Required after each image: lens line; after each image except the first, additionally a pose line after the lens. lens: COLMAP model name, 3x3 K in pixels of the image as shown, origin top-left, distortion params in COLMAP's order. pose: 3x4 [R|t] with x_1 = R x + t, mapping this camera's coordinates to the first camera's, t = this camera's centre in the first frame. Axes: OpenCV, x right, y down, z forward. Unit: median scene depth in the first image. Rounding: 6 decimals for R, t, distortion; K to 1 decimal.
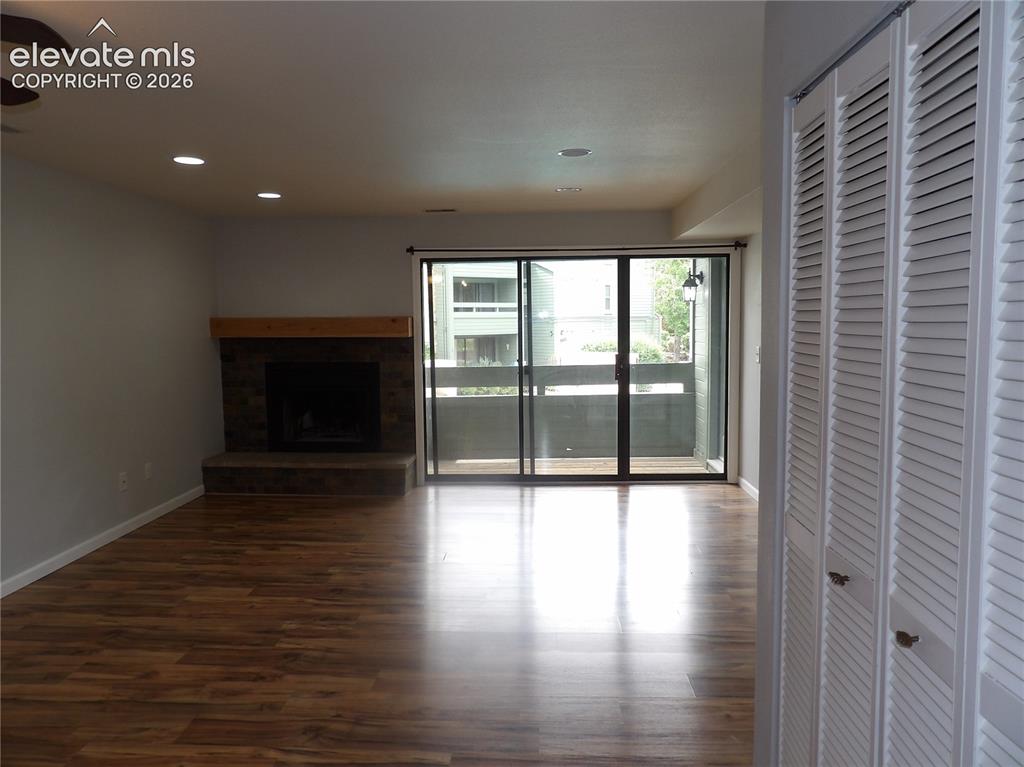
lens RADIAL K [[731.5, 0, 507.5], [0, 731.5, 384.6], [0, 0, 1]] dist [-0.040410, 0.047474]
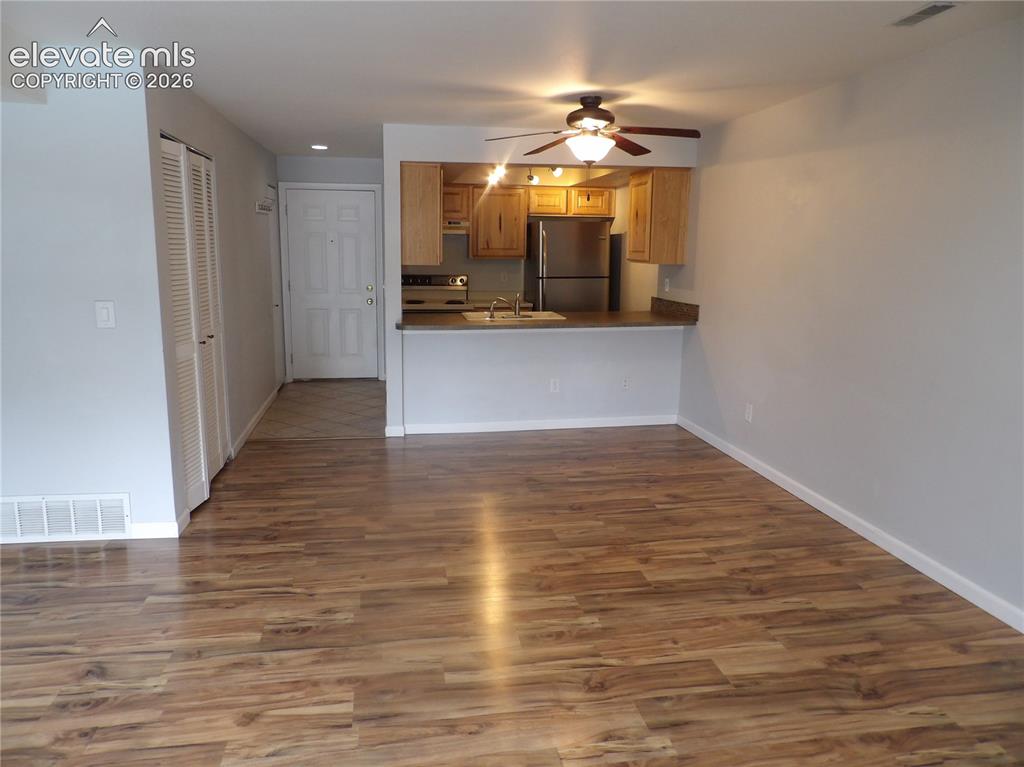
lens RADIAL K [[731.5, 0, 507.5], [0, 731.5, 384.6], [0, 0, 1]] dist [-0.040410, 0.047474]
pose [[-0.977165, 0.036948, -0.209247, -0.031516], [-0.020809, 0.963392, 0.267289, -0.113868], [0.211463, 0.265540, -0.940623, 1.276310]]
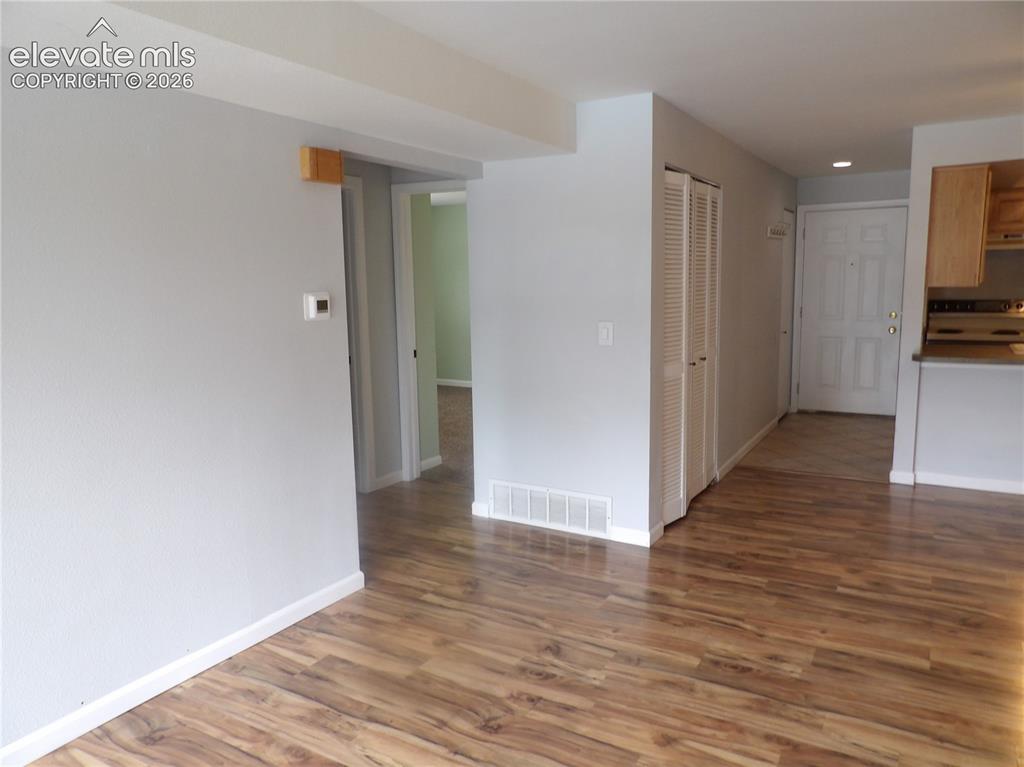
lens RADIAL K [[731.5, 0, 507.5], [0, 731.5, 384.6], [0, 0, 1]] dist [-0.040410, 0.047474]
pose [[-0.884936, -0.036929, 0.464247, -0.077463], [0.069396, 0.975266, 0.209860, -0.101313], [-0.460514, 0.217930, -0.860485, 1.250649]]
